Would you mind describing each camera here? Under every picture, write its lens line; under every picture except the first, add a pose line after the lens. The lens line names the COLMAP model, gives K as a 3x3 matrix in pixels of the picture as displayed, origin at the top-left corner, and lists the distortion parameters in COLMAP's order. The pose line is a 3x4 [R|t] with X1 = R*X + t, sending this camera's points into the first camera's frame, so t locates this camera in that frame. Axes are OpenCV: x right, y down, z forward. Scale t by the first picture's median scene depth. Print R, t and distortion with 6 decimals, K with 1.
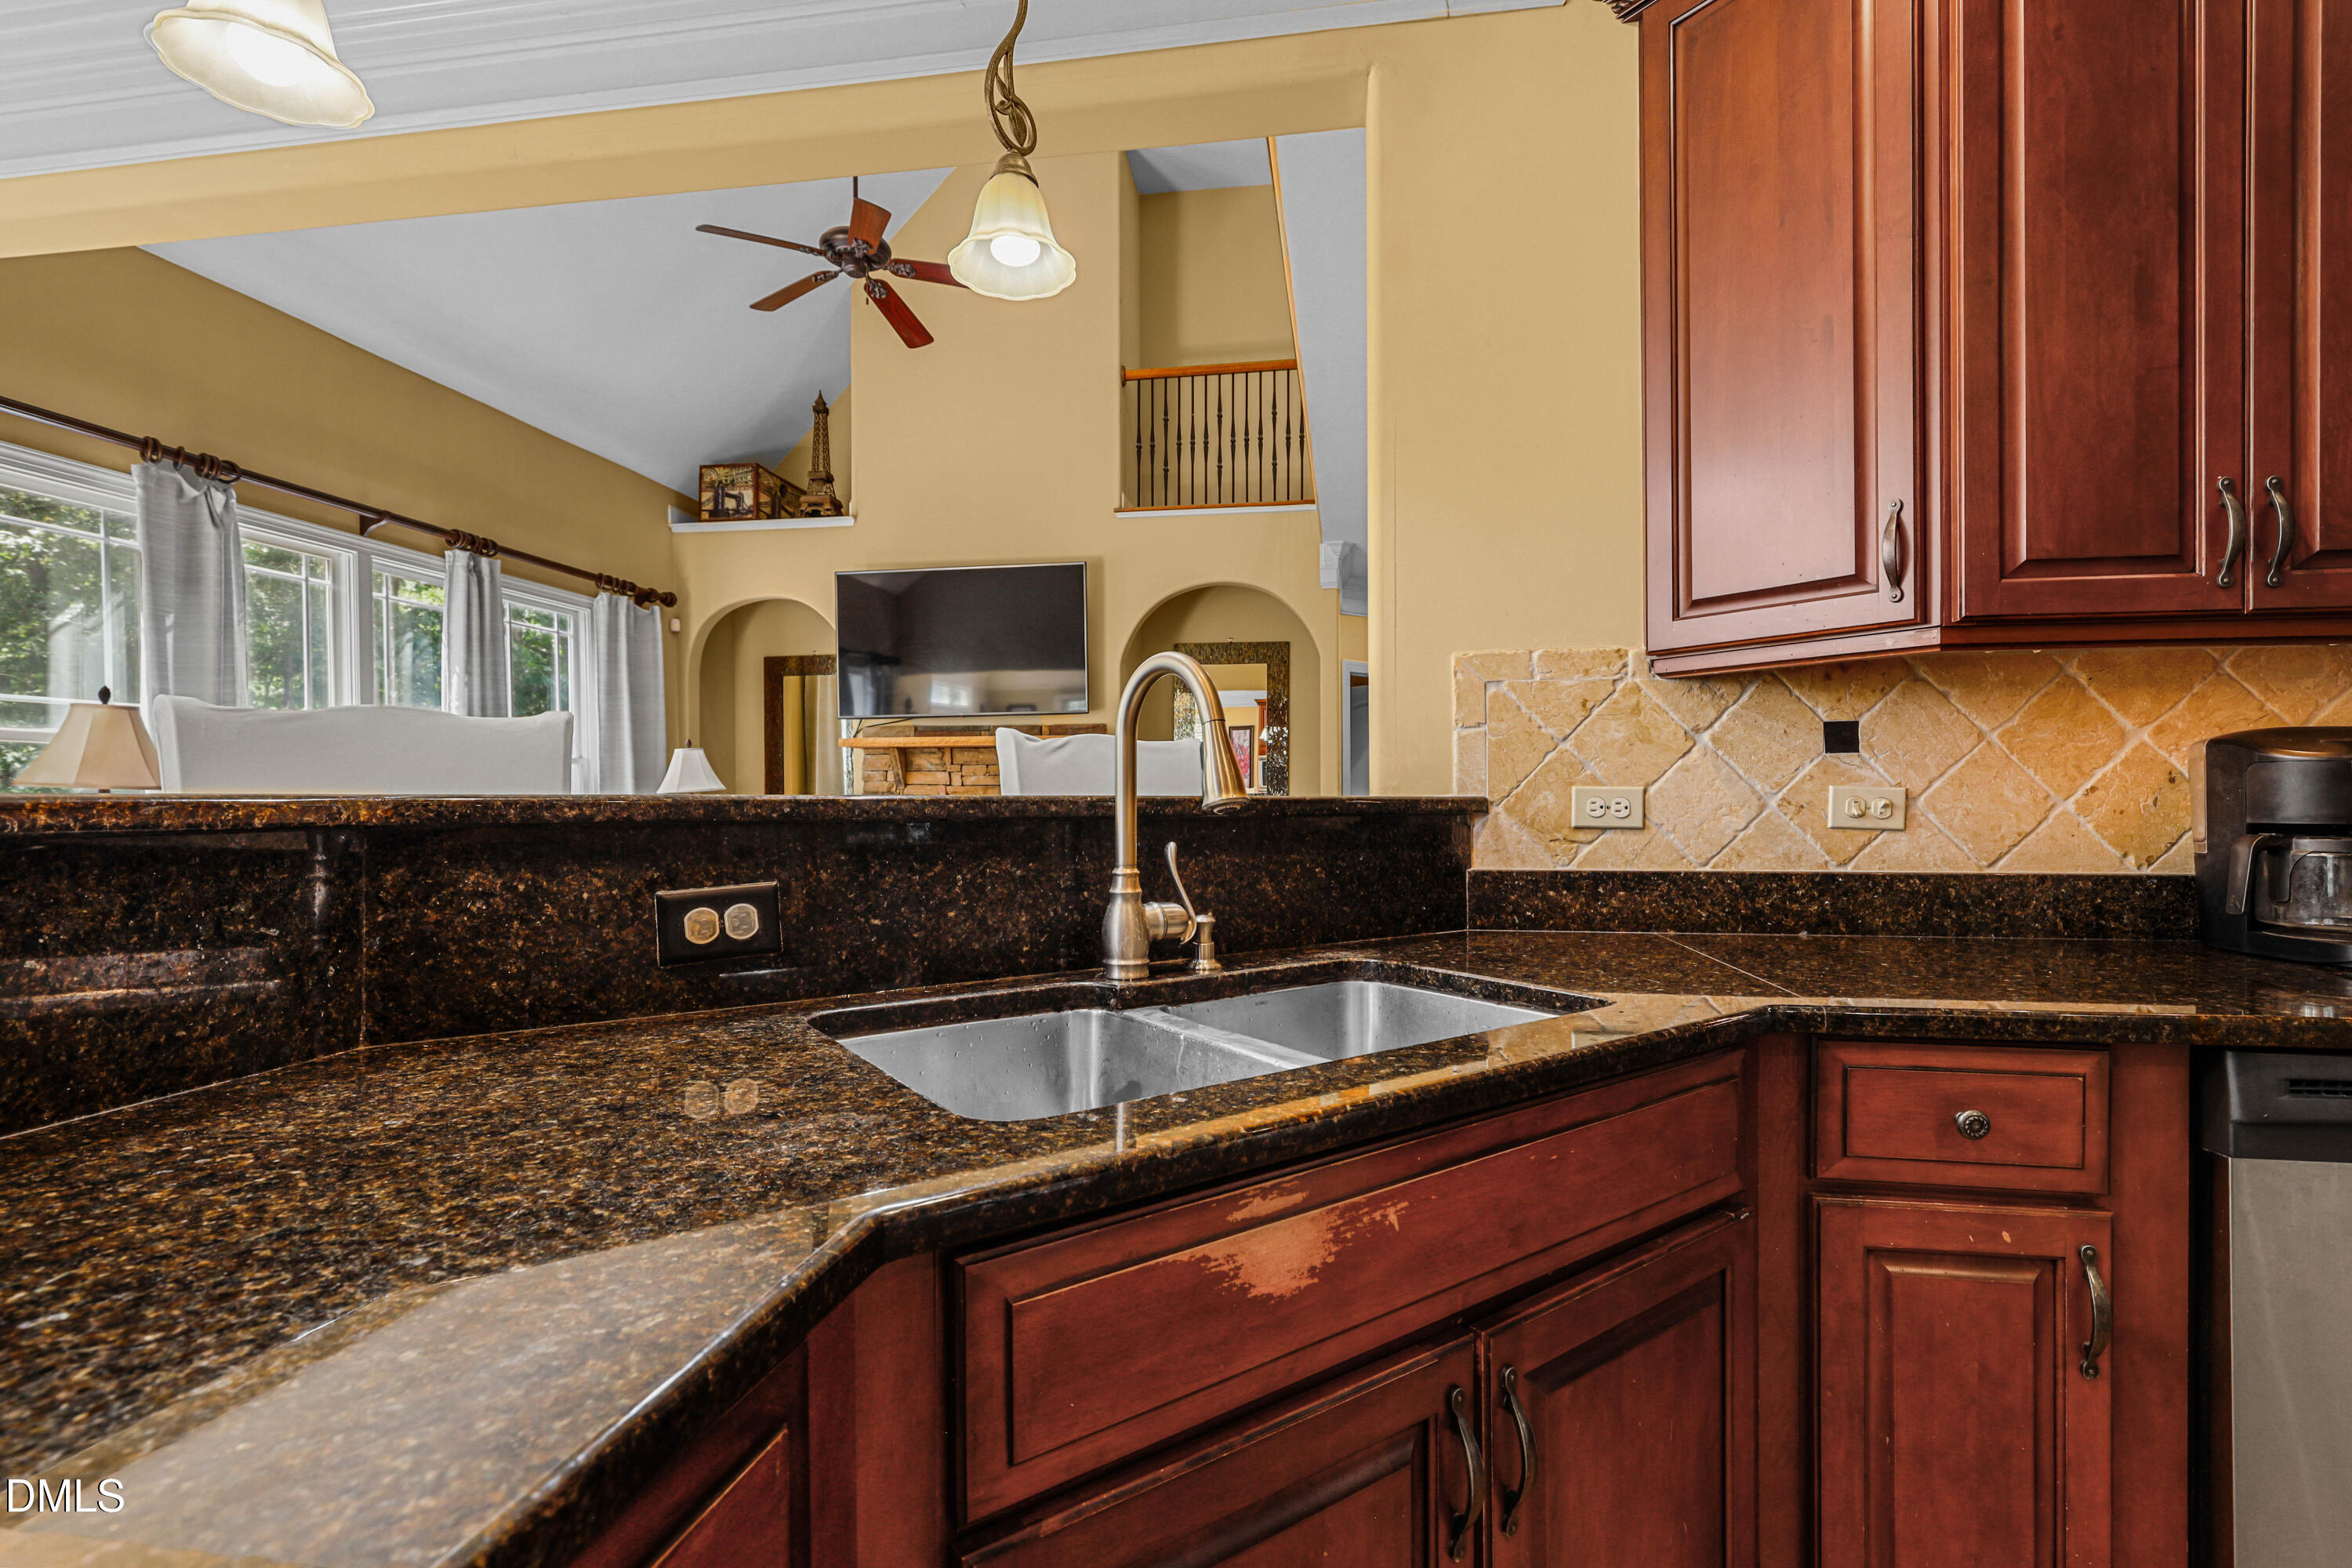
lens RADIAL K [[1058.2, 0, 1187.2], [0, 1058.2, 803.9], [0, 0, 1]] dist [0.000172, 0.000997]
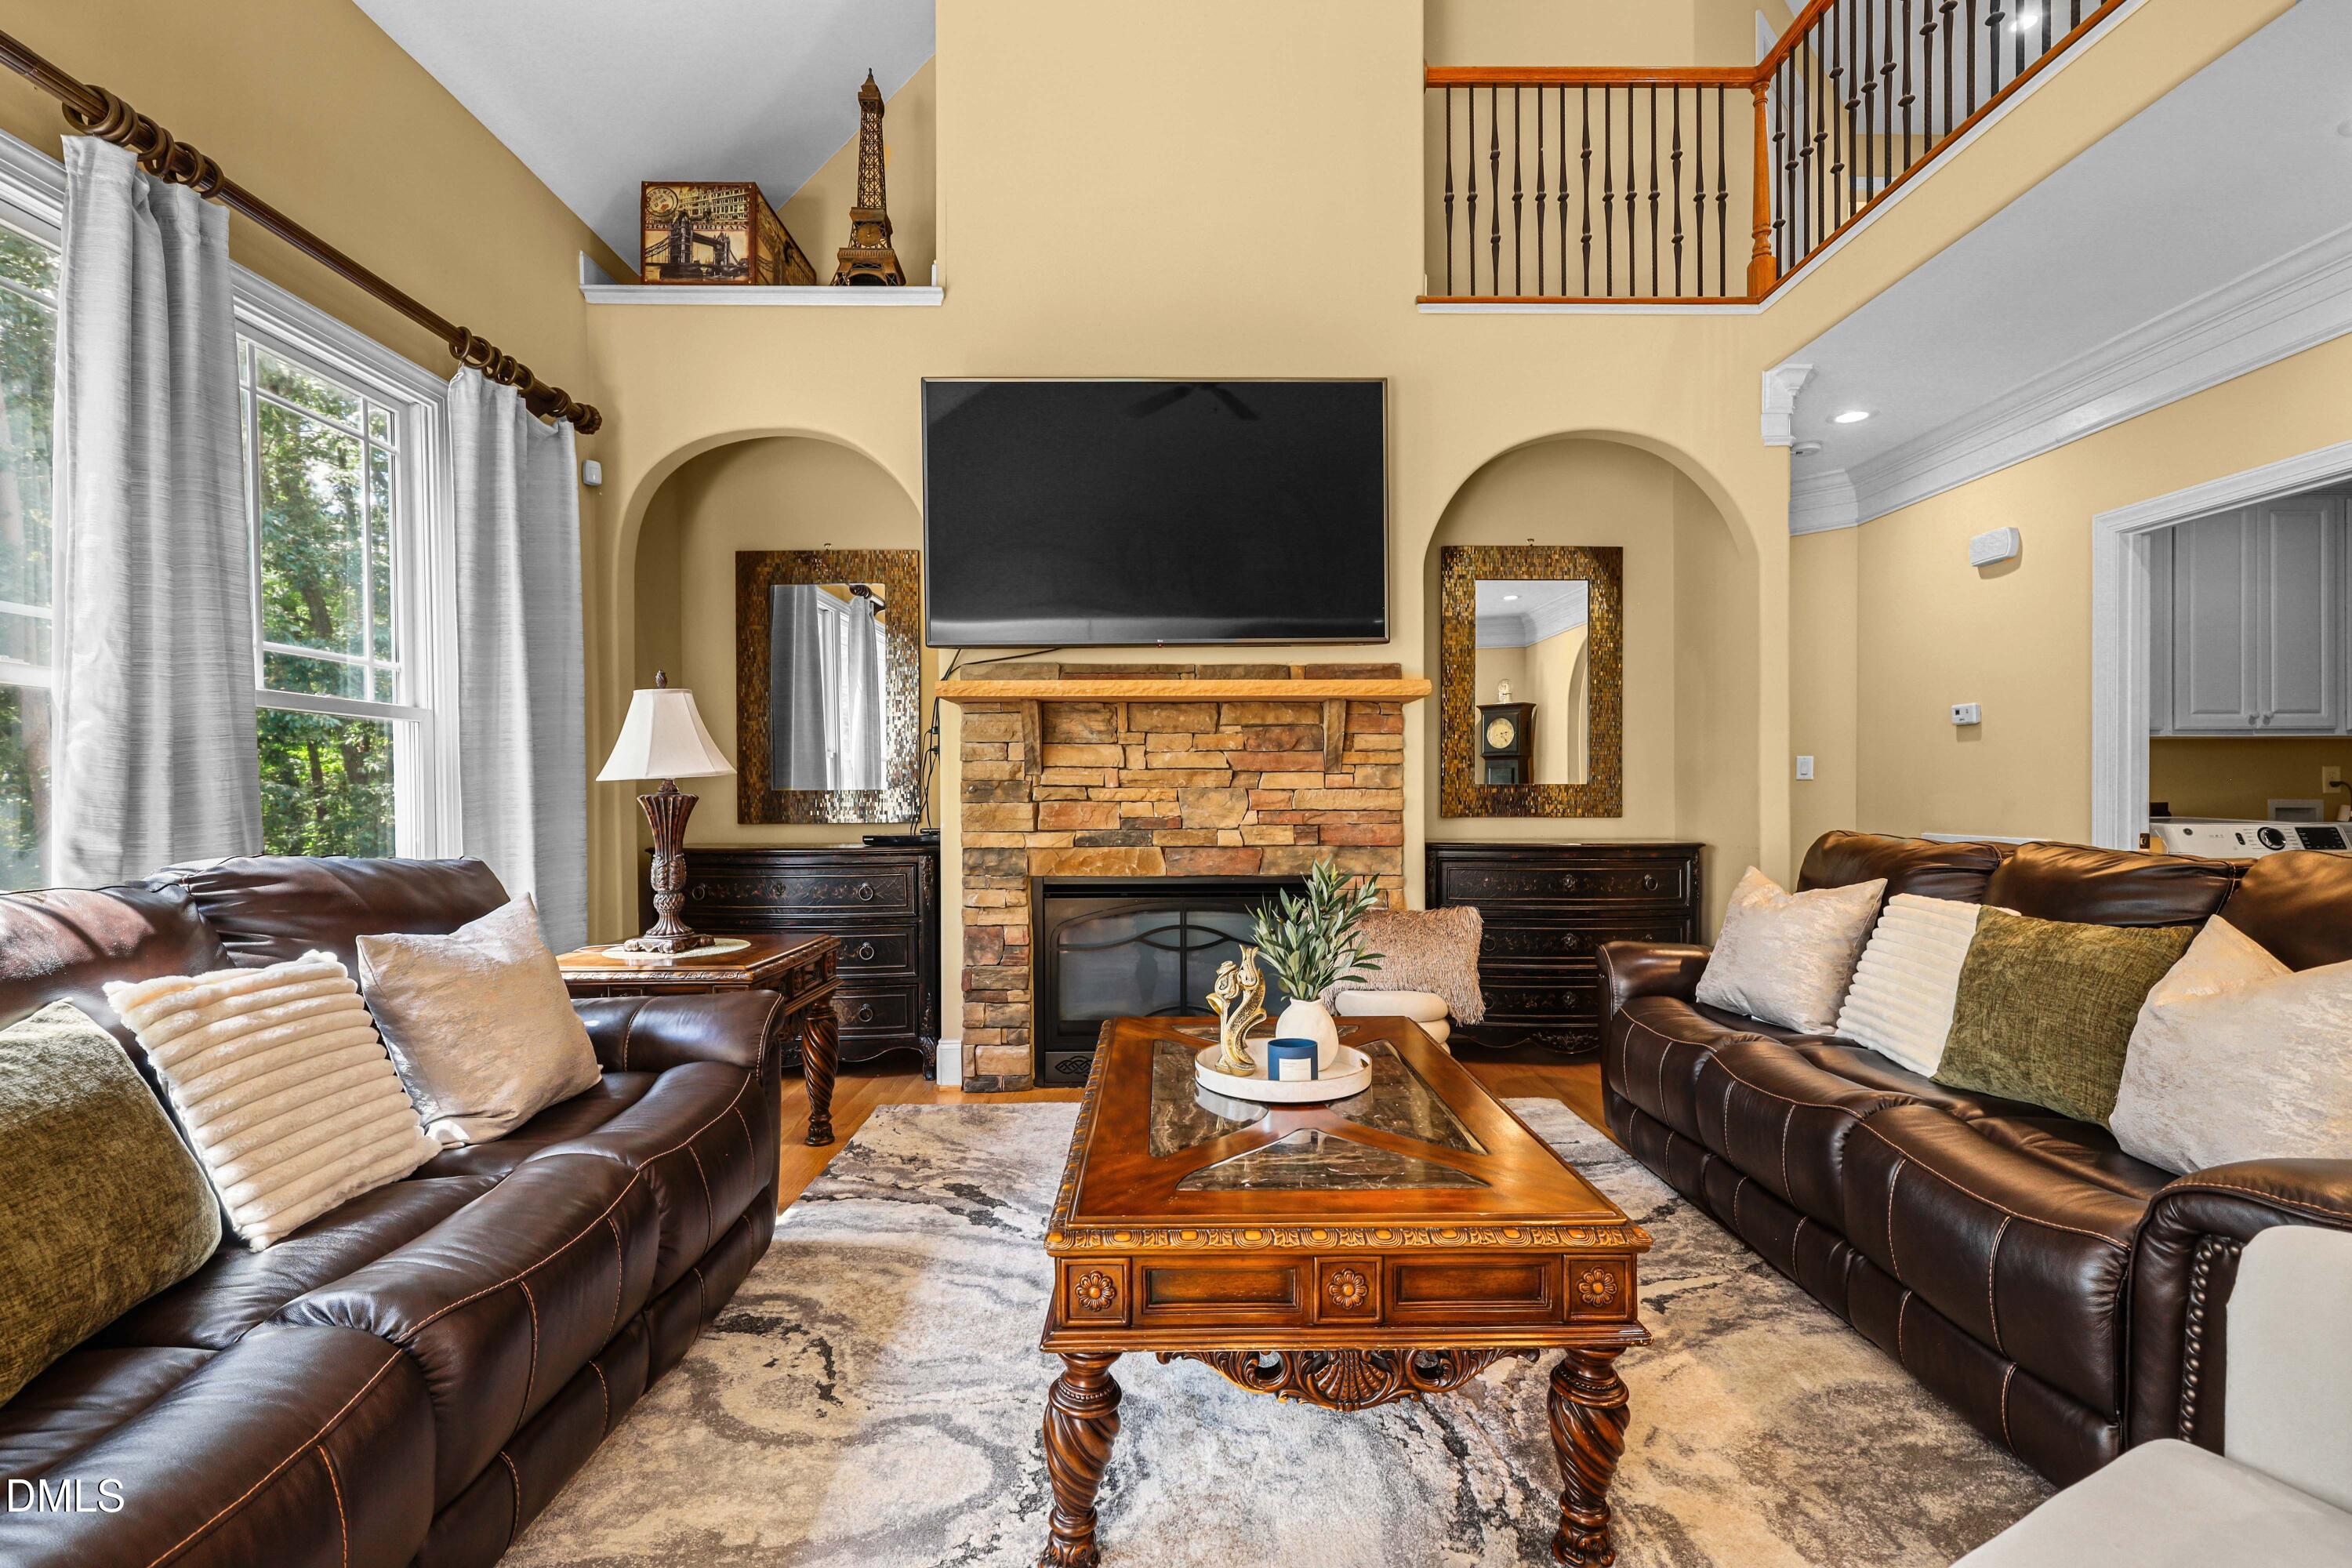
lens RADIAL K [[1058.2, 0, 1190.8], [0, 1058.2, 792.5], [0, 0, 1]] dist [0.000172, 0.000997]
pose [[0.986480, -0.001779, 0.163874, -0.469036], [0.002165, 0.999995, -0.002174, -0.005193], [-0.163870, 0.002499, 0.986479, 0.719080]]
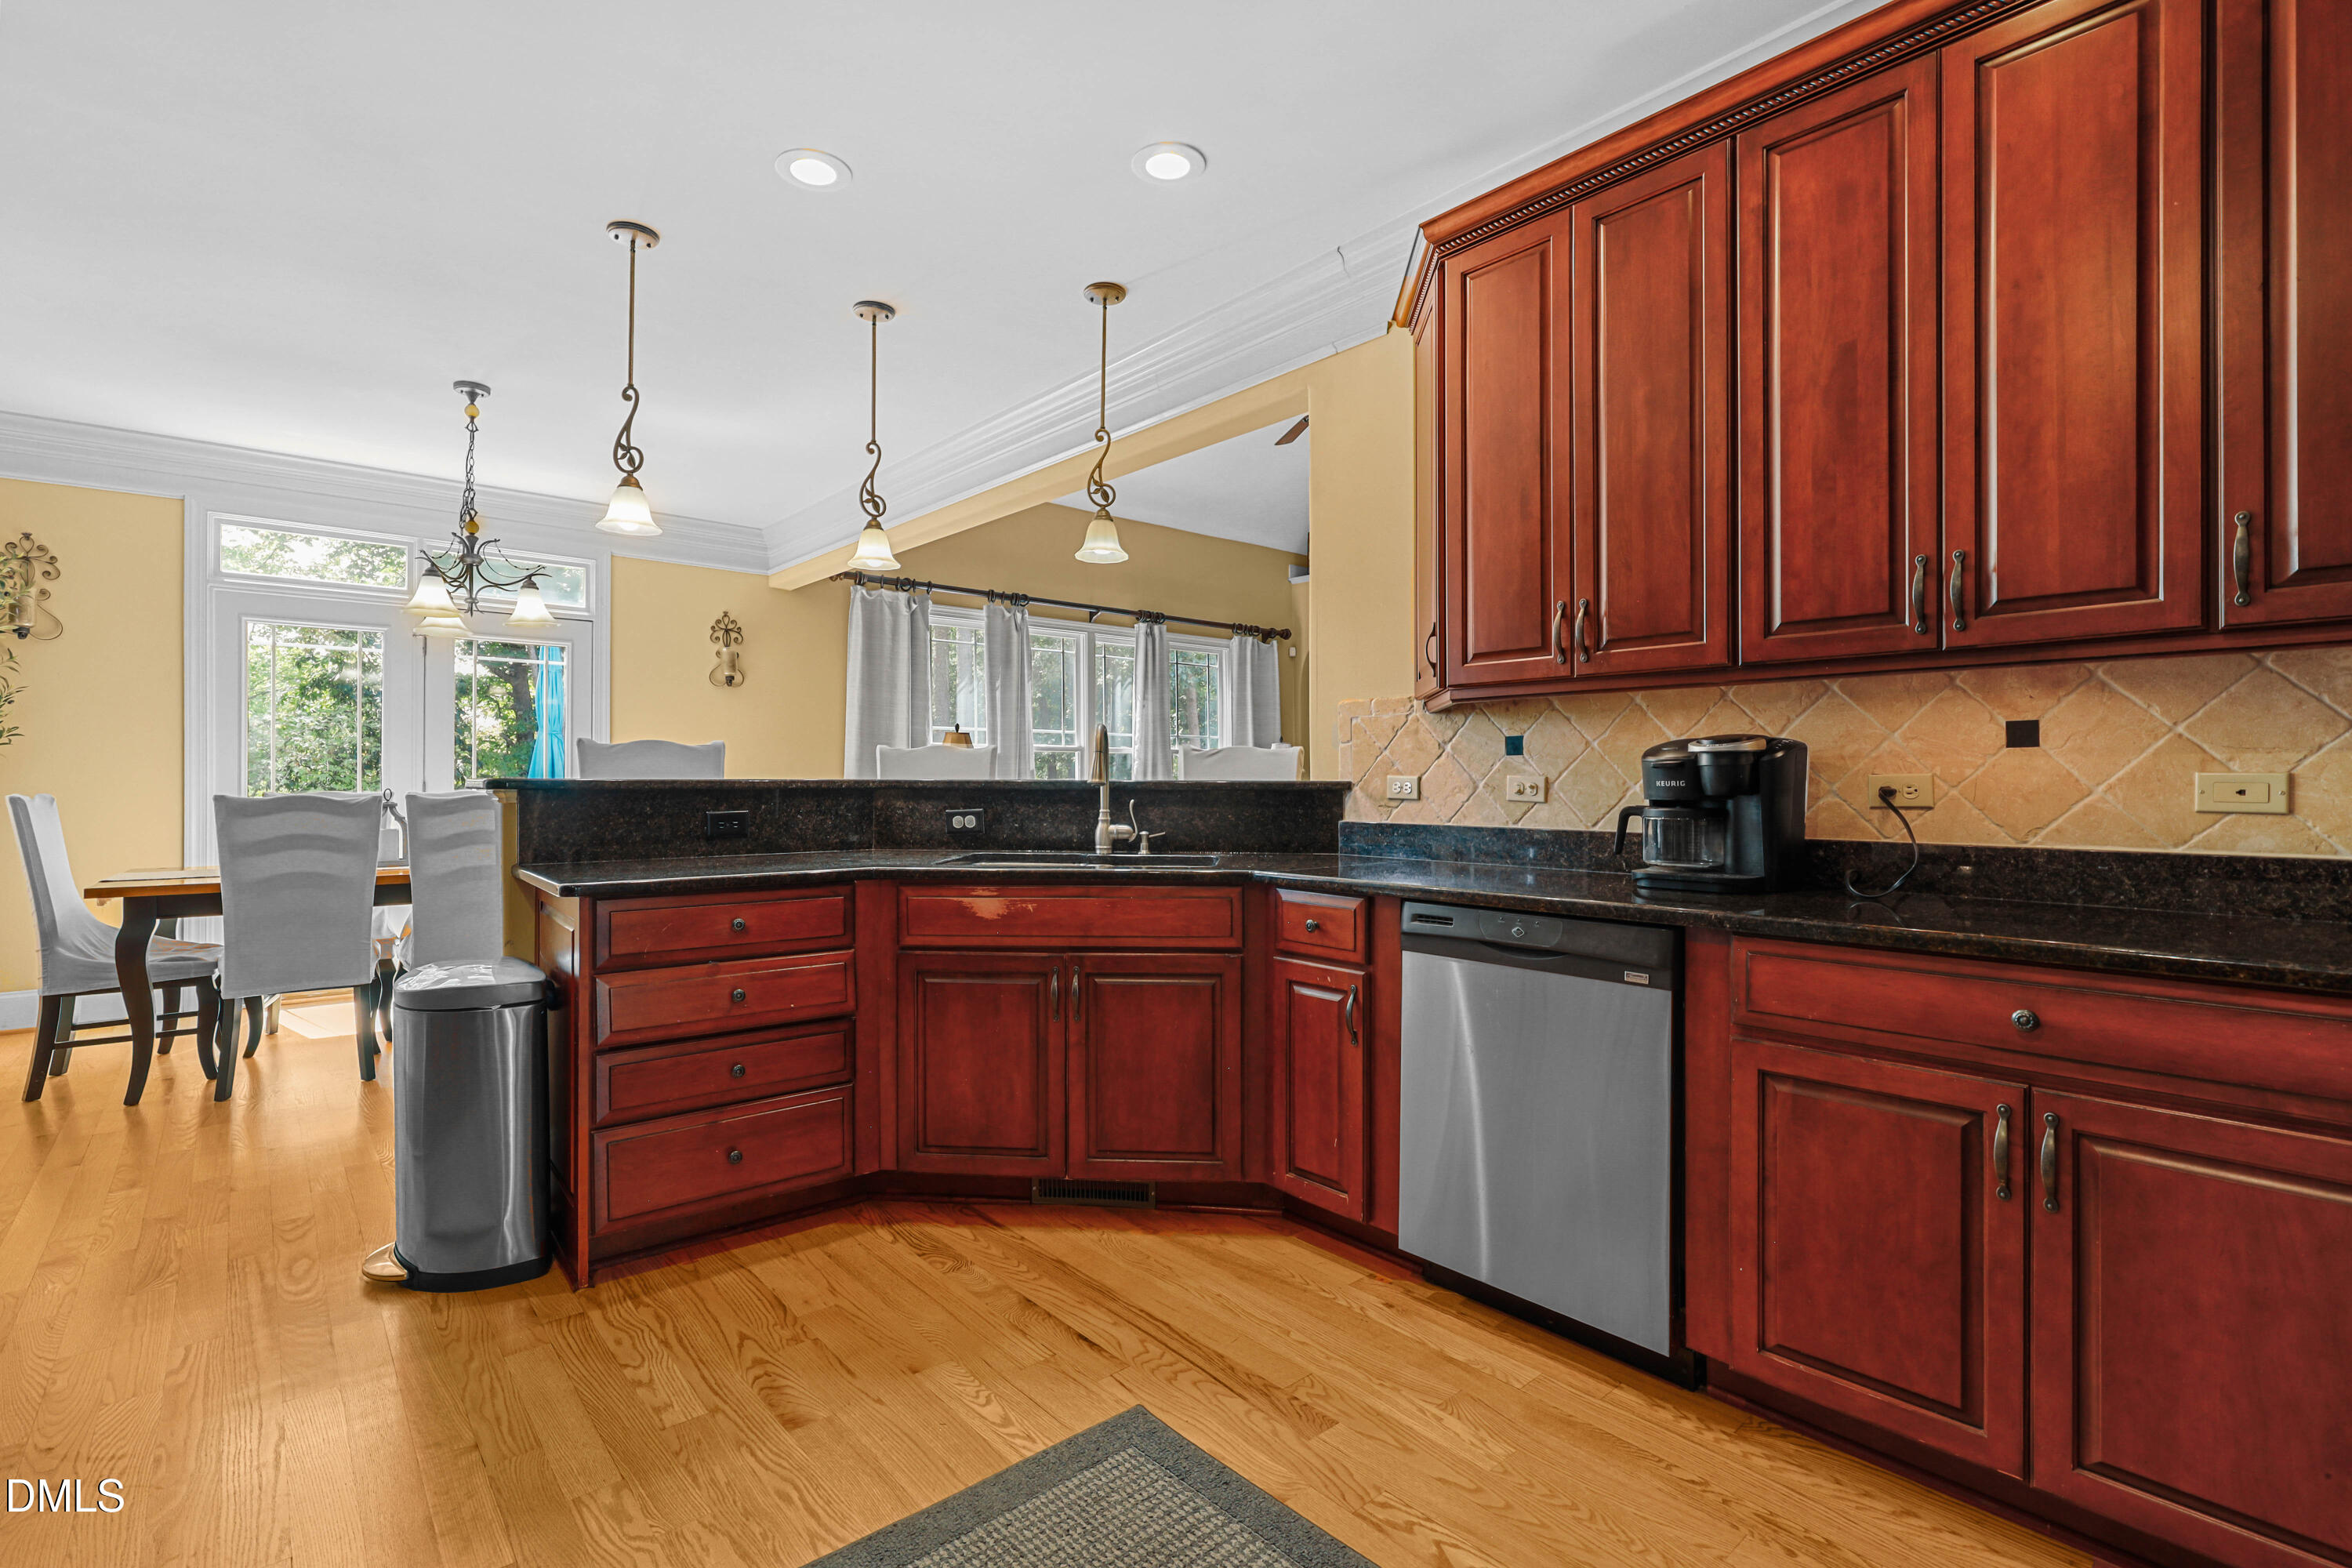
lens RADIAL K [[1058.2, 0, 1182.2], [0, 1058.2, 774.5], [0, 0, 1]] dist [0.000172, 0.000997]
pose [[0.766118, 0.000640, -0.642700, 0.488023], [-0.006901, 0.999950, -0.007231, -0.001063], [0.642663, 0.009975, 0.766084, -0.225520]]
